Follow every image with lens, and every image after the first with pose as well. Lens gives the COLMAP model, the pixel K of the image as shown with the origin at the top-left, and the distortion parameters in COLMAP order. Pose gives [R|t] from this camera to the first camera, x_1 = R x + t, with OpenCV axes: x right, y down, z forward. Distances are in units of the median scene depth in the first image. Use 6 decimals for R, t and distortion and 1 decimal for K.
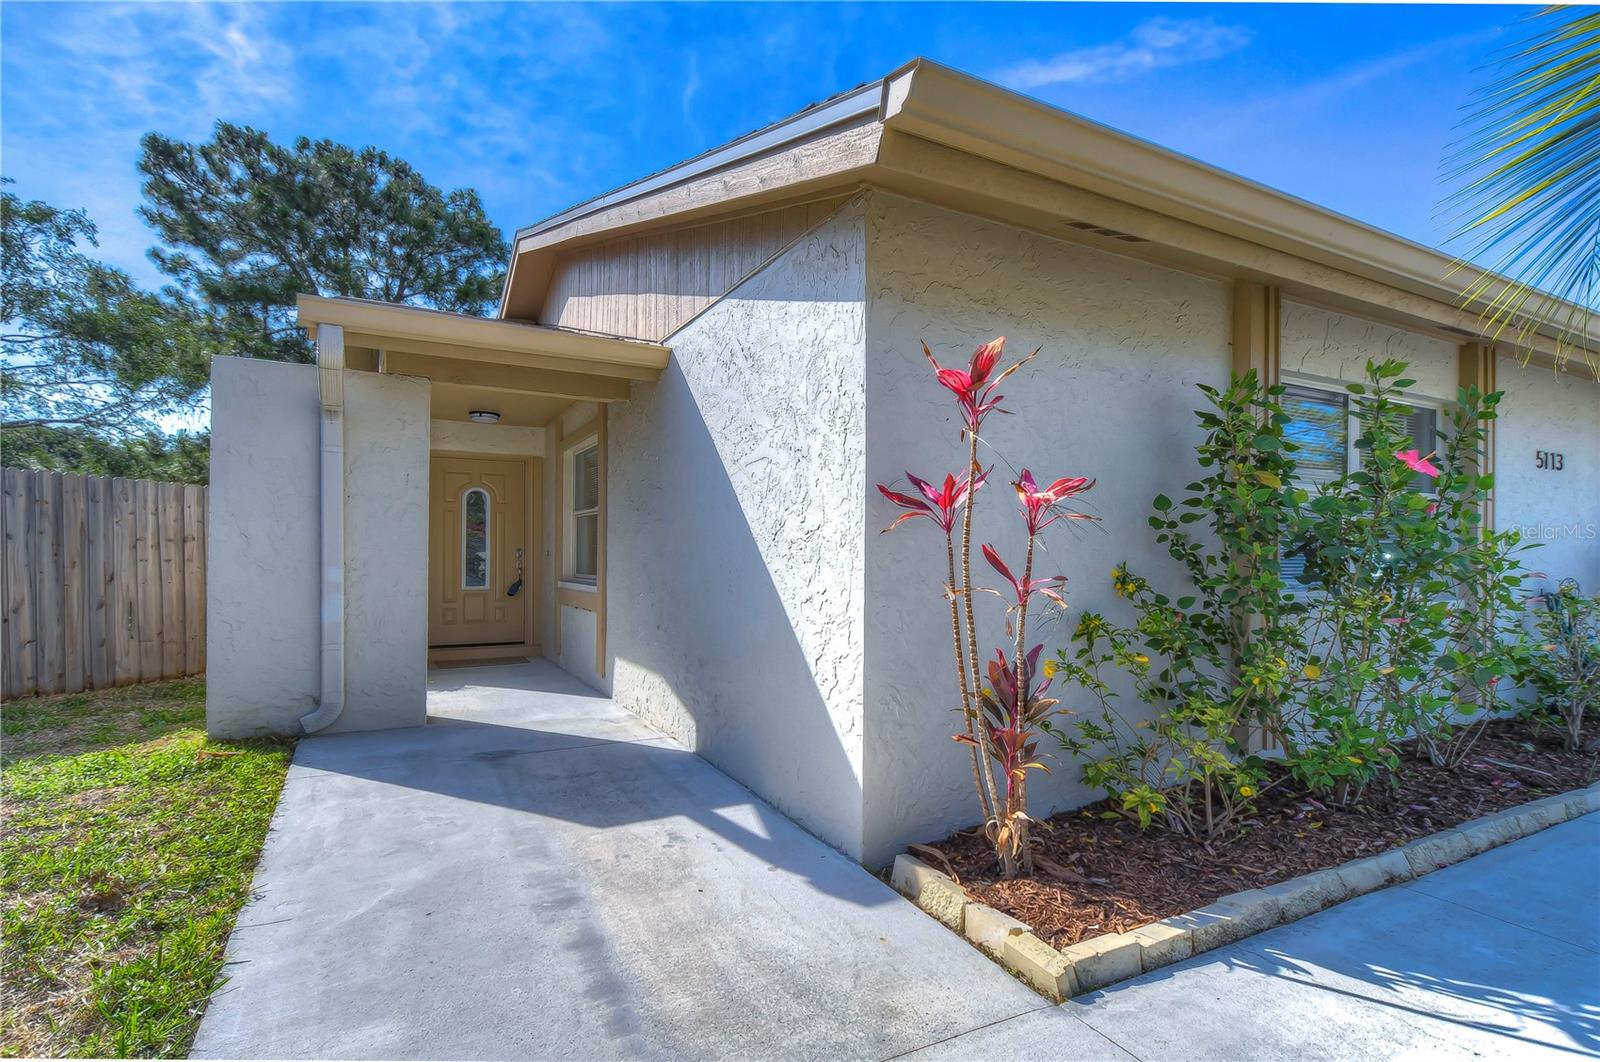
lens RADIAL K [[646.5, 0, 793.6], [0, 646.5, 562.9], [0, 0, 1]] dist [0.007840, -0.000241]
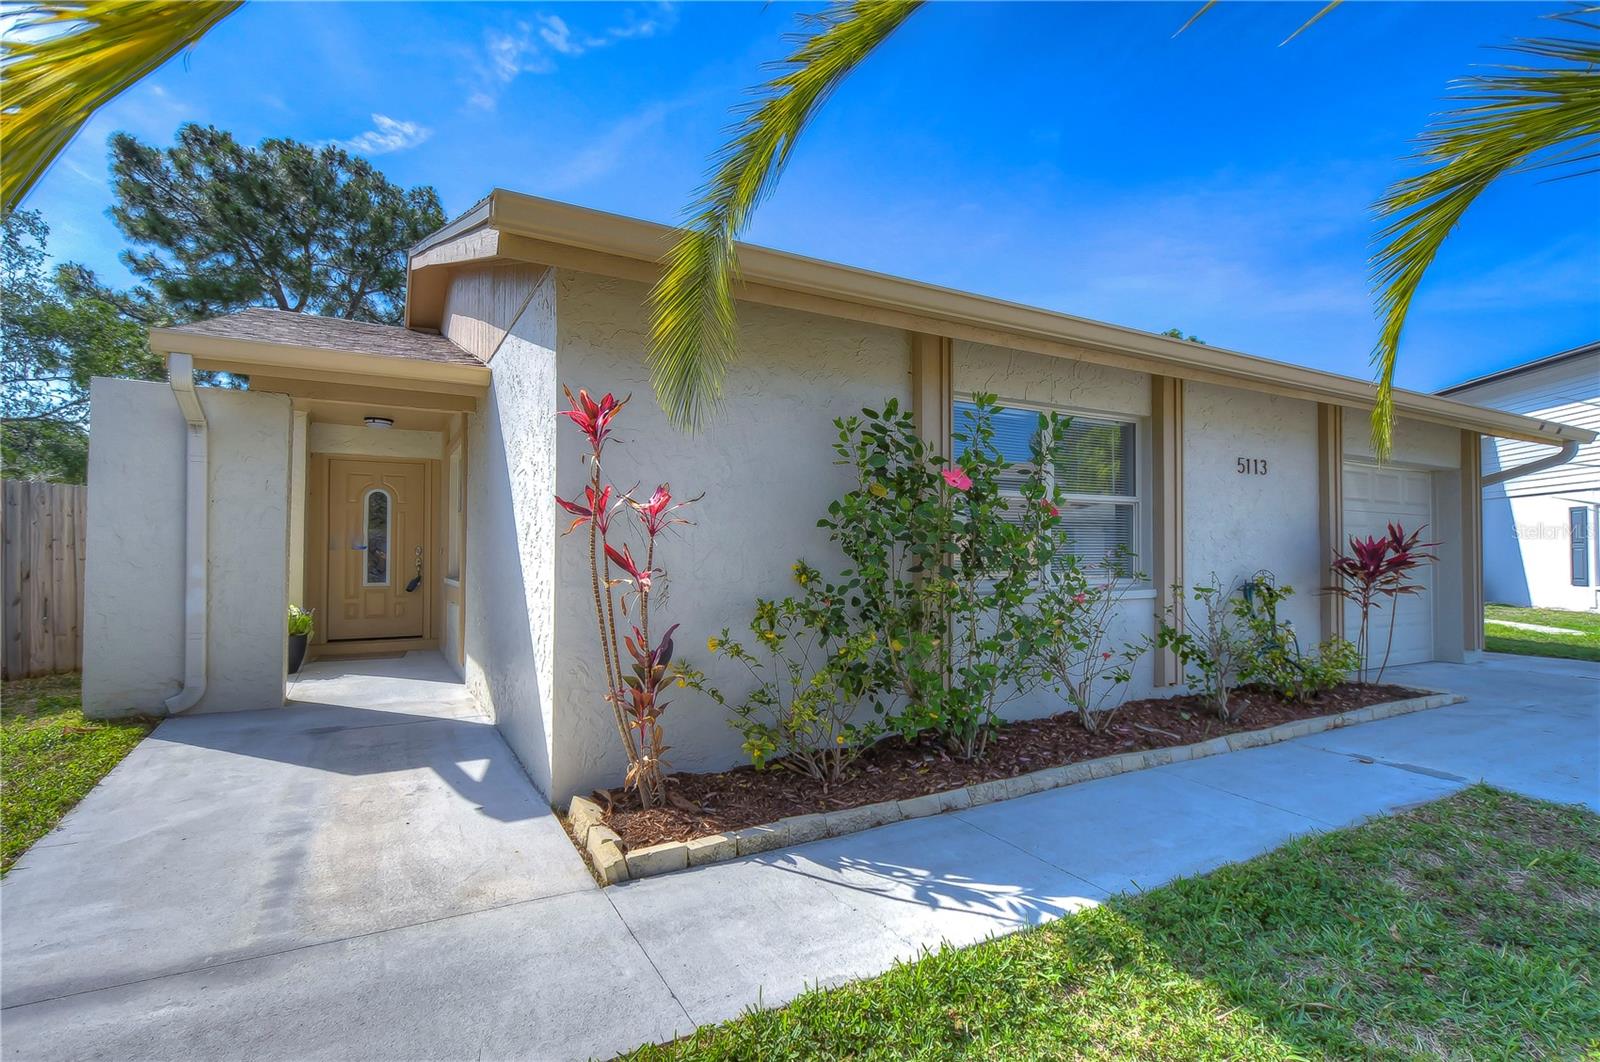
lens RADIAL K [[705.4, 0, 843.0], [0, 705.4, 548.0], [0, 0, 1]] dist [0.001878, -0.000998]
pose [[0.999979, -0.003469, -0.005477, 0.431096], [0.003374, 0.999845, -0.017253, 0.003129], [0.005536, 0.017234, 0.999836, -0.219552]]
